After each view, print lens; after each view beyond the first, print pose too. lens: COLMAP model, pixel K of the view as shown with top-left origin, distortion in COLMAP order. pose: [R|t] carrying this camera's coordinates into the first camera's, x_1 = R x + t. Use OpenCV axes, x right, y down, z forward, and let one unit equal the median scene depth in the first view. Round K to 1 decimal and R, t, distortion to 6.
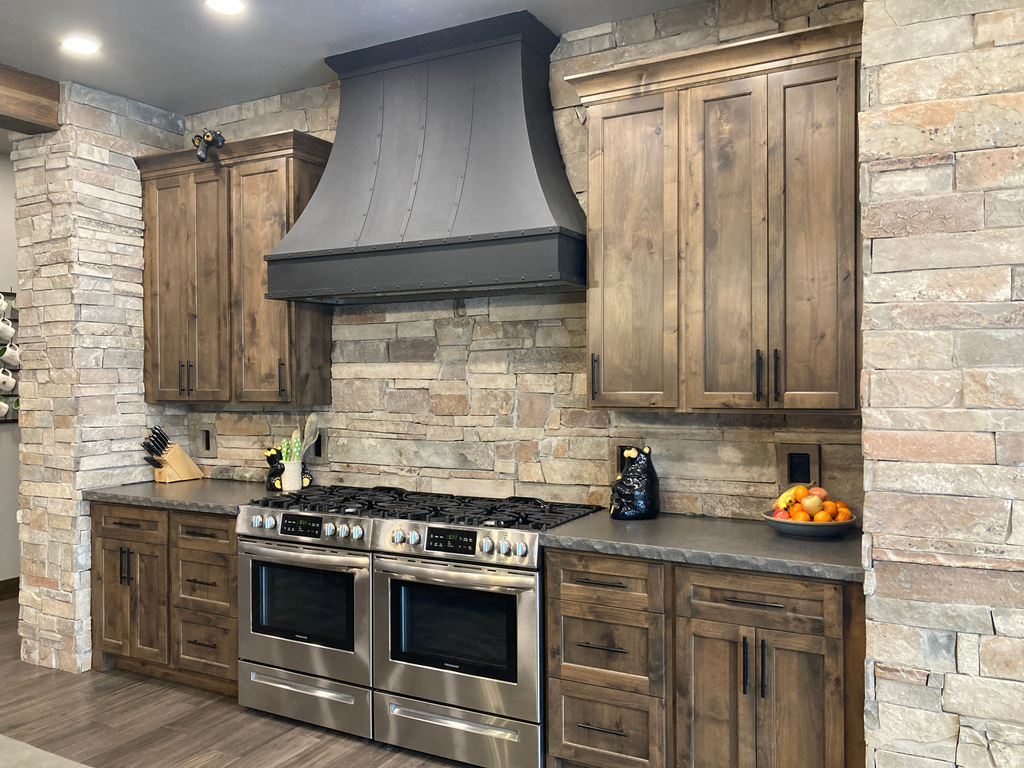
lens RADIAL K [[847.1, 0, 502.1], [0, 847.1, 383.4], [0, 0, 1]] dist [0.060566, -0.084099]
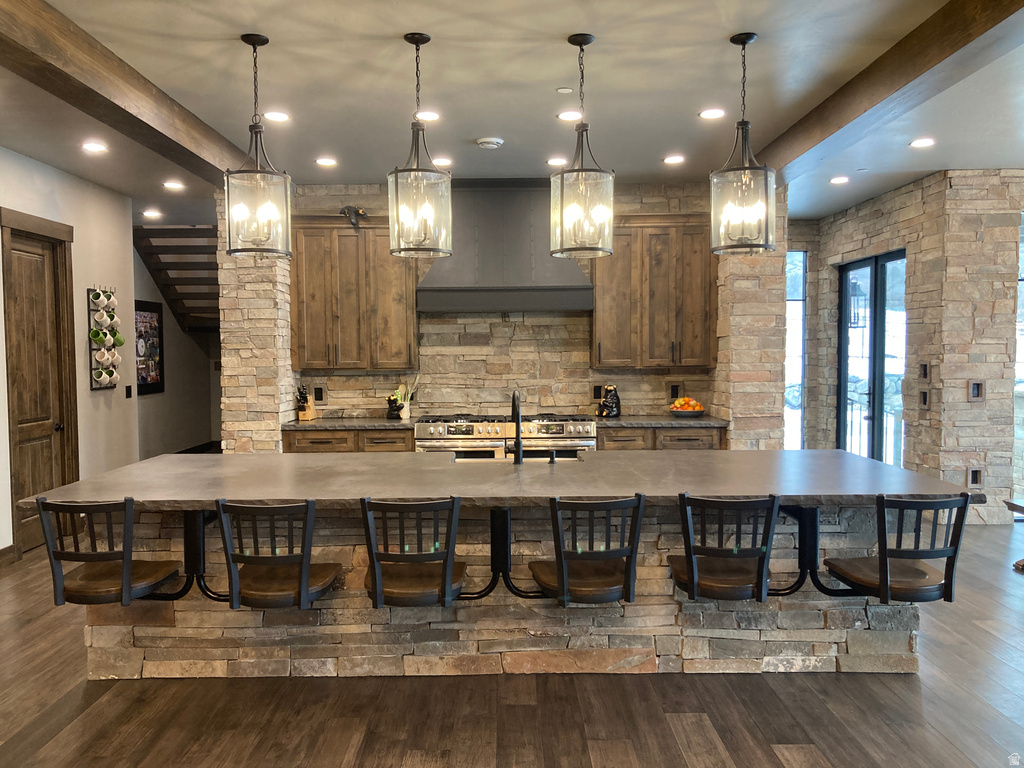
lens RADIAL K [[847.1, 0, 513.2], [0, 847.1, 401.0], [0, 0, 1]] dist [0.060566, -0.084099]
pose [[0.864506, -0.028295, 0.501826, -0.995987], [0.006789, 0.998981, 0.044630, 0.013675], [-0.502577, -0.035176, 0.863817, -0.658840]]
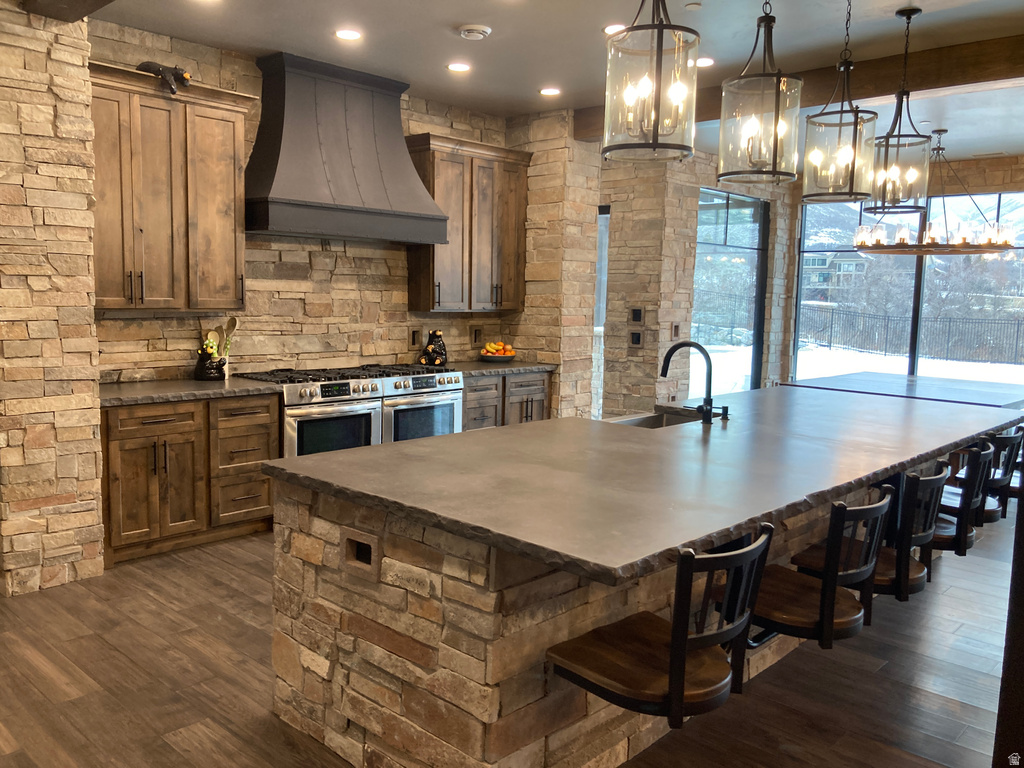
lens RADIAL K [[847.1, 0, 518.8], [0, 847.1, 387.0], [0, 0, 1]] dist [0.060566, -0.084099]
pose [[0.227528, -0.097655, 0.968862, -1.472486], [-0.013930, 0.994530, 0.103514, 0.000394], [-0.973672, -0.037049, 0.224924, 0.312369]]
